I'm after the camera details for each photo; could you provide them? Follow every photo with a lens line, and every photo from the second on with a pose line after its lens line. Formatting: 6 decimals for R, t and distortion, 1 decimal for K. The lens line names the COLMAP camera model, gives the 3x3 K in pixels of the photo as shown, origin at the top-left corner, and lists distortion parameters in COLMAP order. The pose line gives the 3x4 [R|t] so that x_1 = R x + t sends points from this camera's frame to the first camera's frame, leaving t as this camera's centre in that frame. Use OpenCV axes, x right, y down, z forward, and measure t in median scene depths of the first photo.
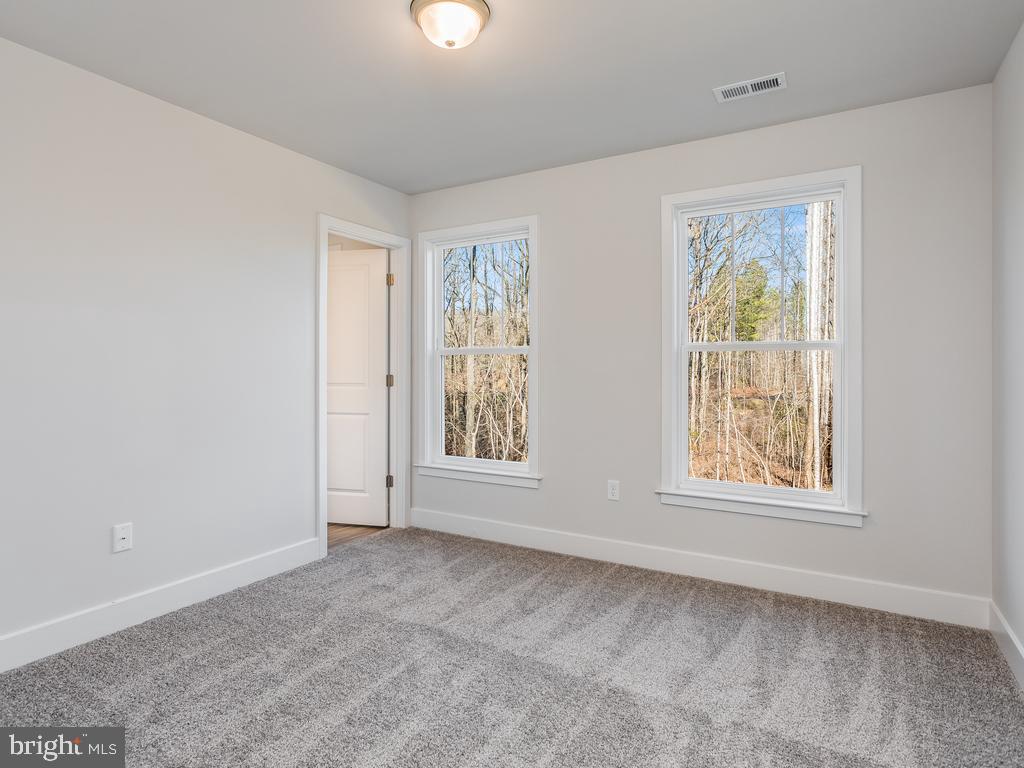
lens RADIAL K [[654.5, 0, 511.0], [0, 654.5, 378.5], [0, 0, 1]] dist [-0.000070, 0.000237]
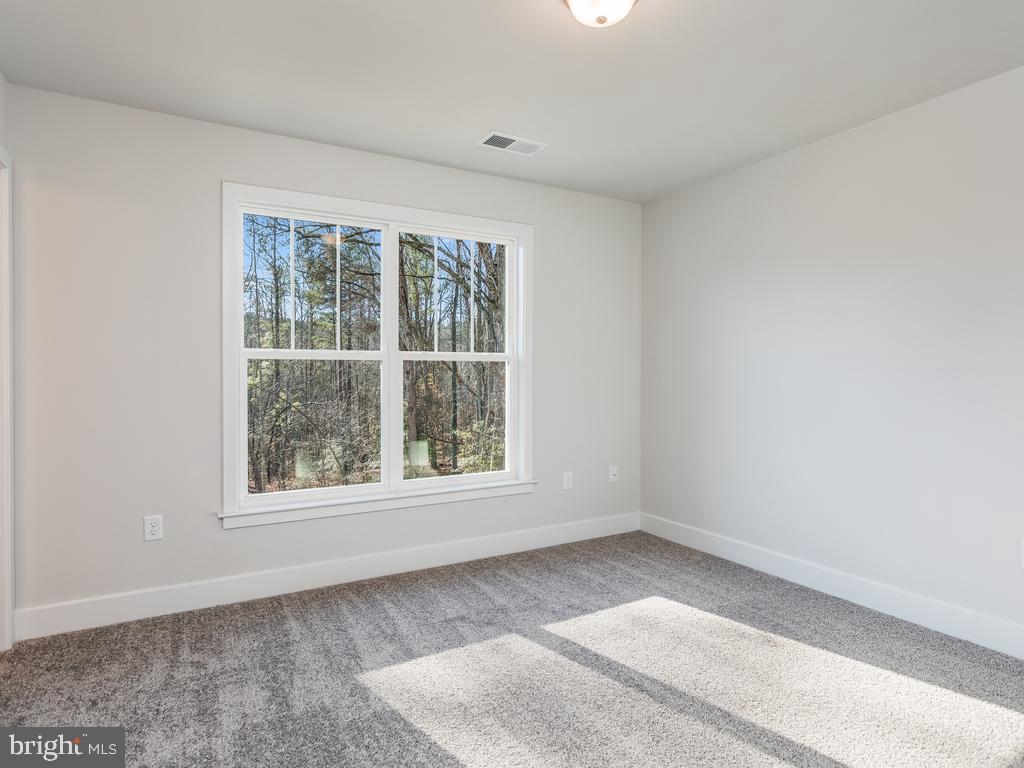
lens RADIAL K [[654.5, 0, 511.0], [0, 654.5, 378.5], [0, 0, 1]] dist [-0.000070, 0.000237]
pose [[0.400020, -0.006855, 0.916481, -1.070538], [0.017919, 0.999839, -0.000342, -0.012408], [-0.916331, 0.016559, 0.400078, 0.724212]]
